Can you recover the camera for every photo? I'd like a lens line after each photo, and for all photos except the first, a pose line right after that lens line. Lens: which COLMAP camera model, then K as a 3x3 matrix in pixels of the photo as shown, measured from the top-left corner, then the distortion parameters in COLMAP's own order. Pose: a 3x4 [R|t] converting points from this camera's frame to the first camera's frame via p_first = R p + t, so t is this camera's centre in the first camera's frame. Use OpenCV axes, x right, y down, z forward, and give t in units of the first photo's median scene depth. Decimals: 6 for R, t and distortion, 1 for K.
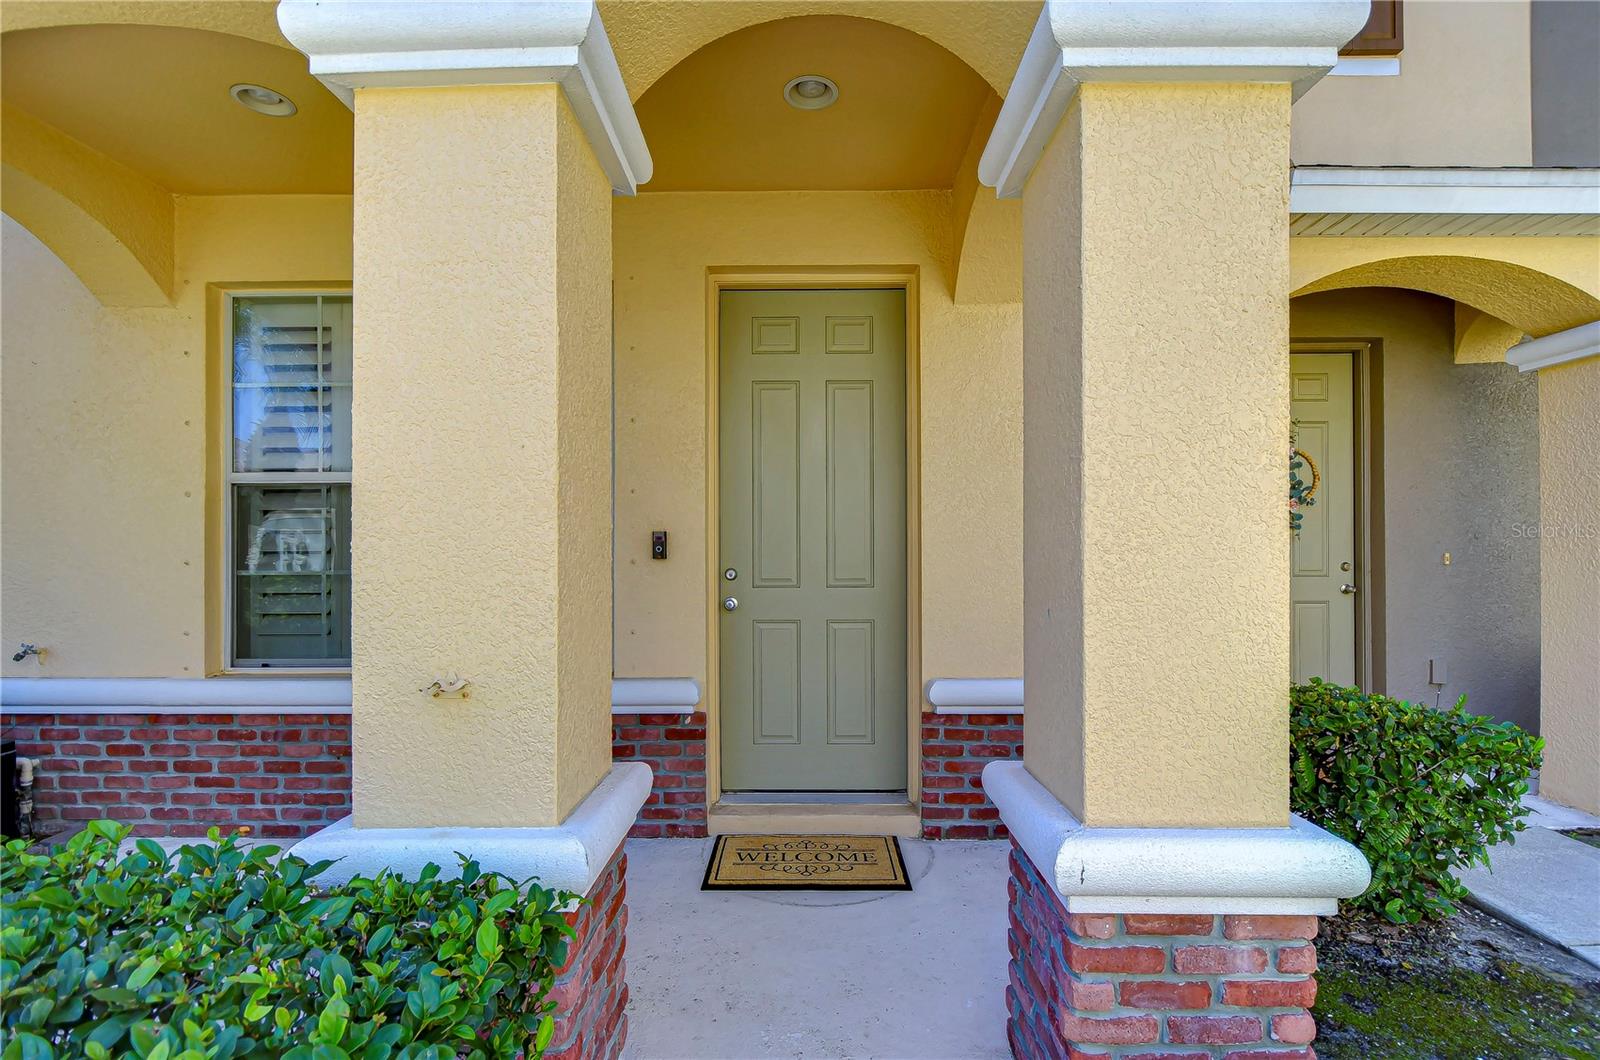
lens RADIAL K [[746.2, 0, 780.0], [0, 746.2, 548.9], [0, 0, 1]] dist [-0.000997, -0.000321]
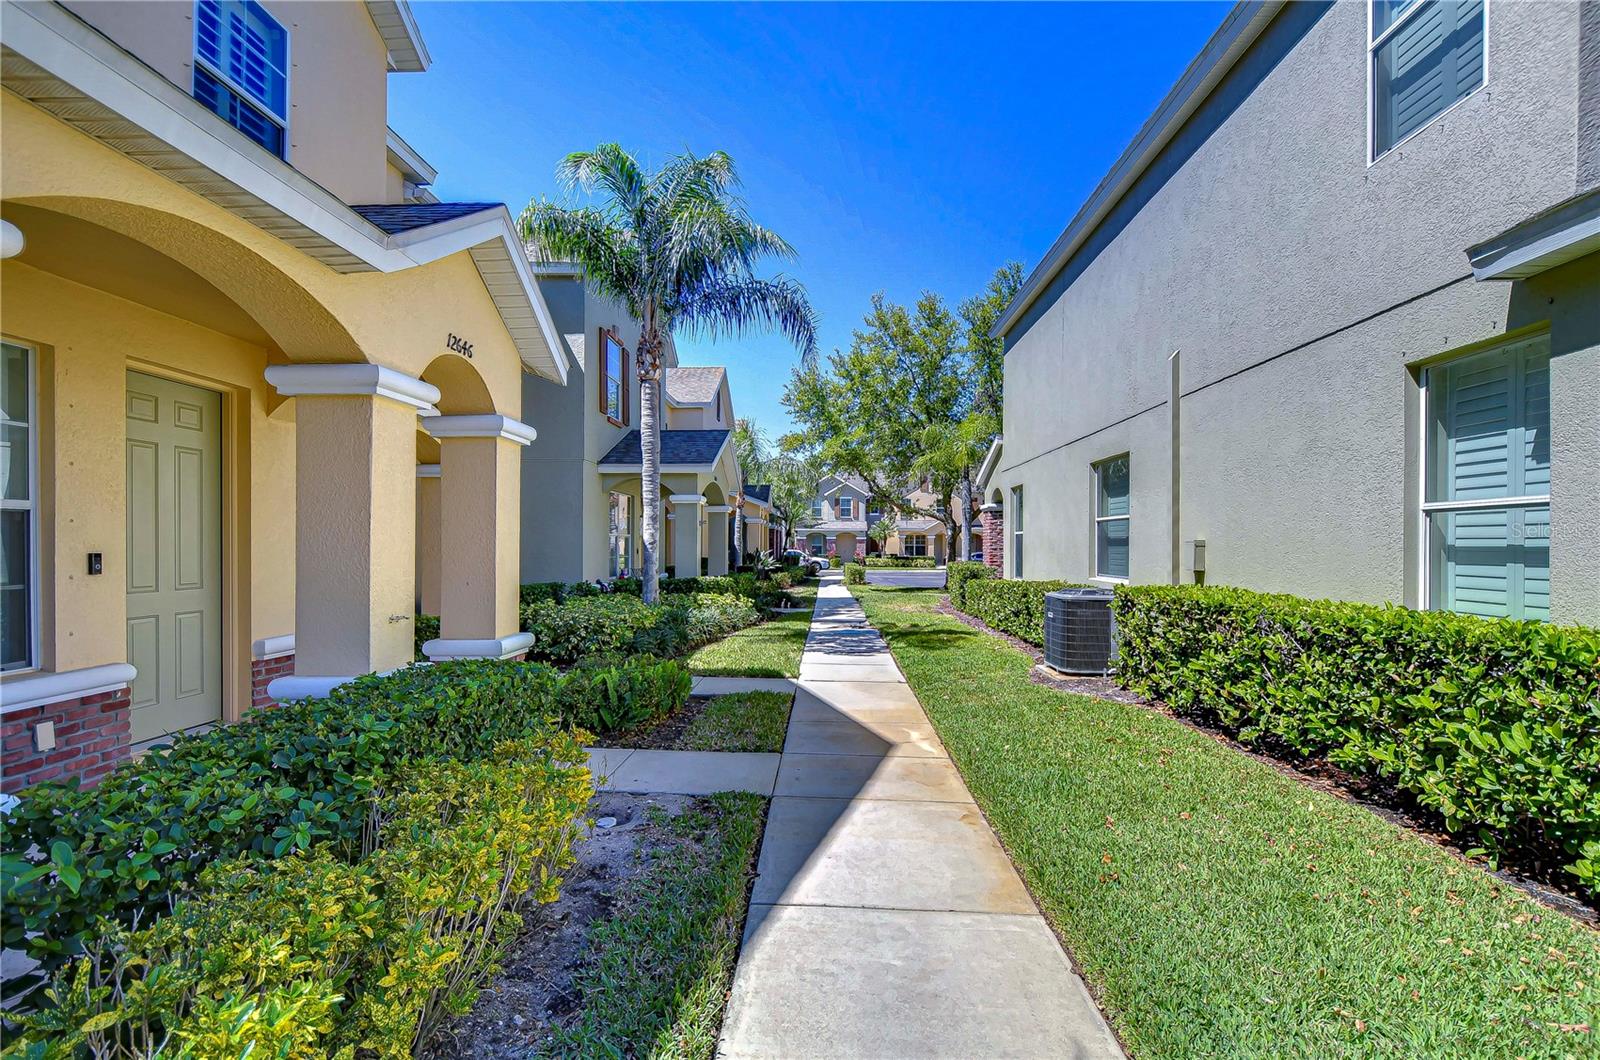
lens RADIAL K [[746.2, 0, 780.0], [0, 746.2, 548.9], [0, 0, 1]] dist [-0.000997, -0.000321]
pose [[0.045845, -0.002048, 0.998946, -1.399690], [0.000451, 0.999998, 0.002030, -0.032169], [-0.998948, 0.000357, 0.045846, -0.238402]]
